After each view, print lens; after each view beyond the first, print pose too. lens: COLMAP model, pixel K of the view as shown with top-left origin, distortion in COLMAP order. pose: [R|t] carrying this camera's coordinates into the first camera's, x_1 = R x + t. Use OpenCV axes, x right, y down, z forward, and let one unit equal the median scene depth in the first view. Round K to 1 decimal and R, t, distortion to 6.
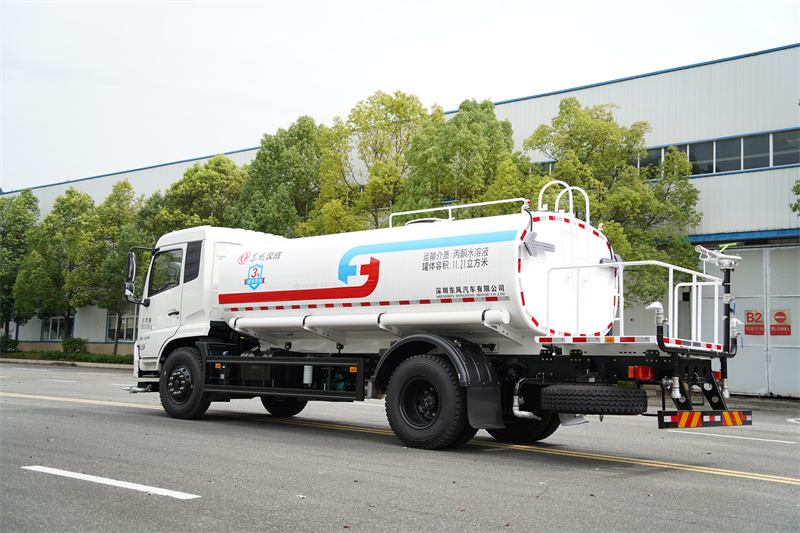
lens RADIAL K [[796.2, 0, 444.0], [0, 796.2, 268.4], [0, 0, 1]] dist [0.062119, 0.003599]
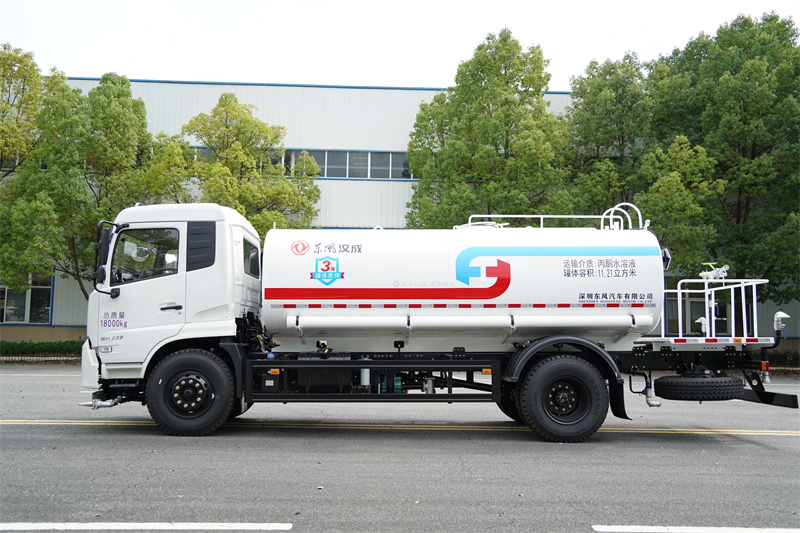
lens RADIAL K [[685.5, 0, 400.0], [0, 685.5, 266.5], [0, 0, 1]] dist [0.000301, 0.001357]
pose [[0.785923, 0.036935, 0.617220, -0.644064], [-0.056169, 0.998352, 0.011779, -0.007707], [-0.615768, -0.043926, 0.786702, 0.344064]]
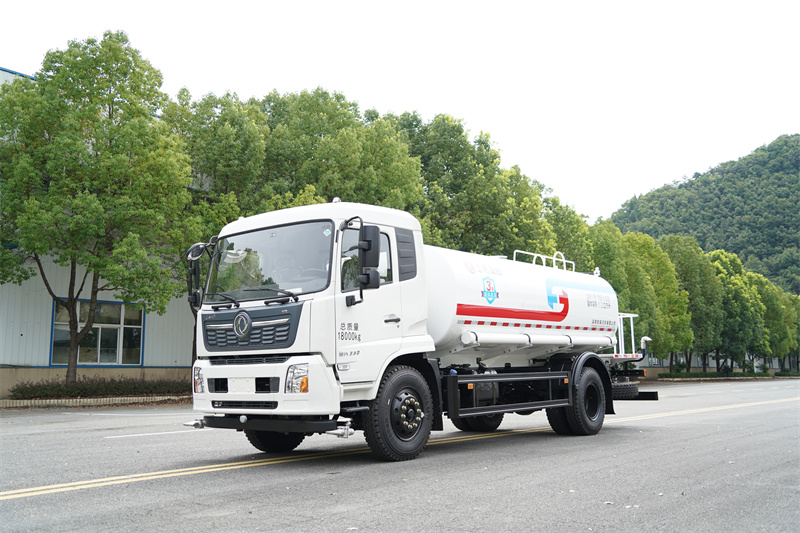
lens RADIAL K [[745.0, 0, 400.0], [0, 745.0, 266.5], [0, 0, 1]] dist [0.009414, 0.003993]
pose [[0.042066, 0.117047, 0.992235, -1.128614], [-0.088668, 0.989633, -0.112981, 0.092581], [-0.995173, -0.083227, 0.052008, 1.058264]]
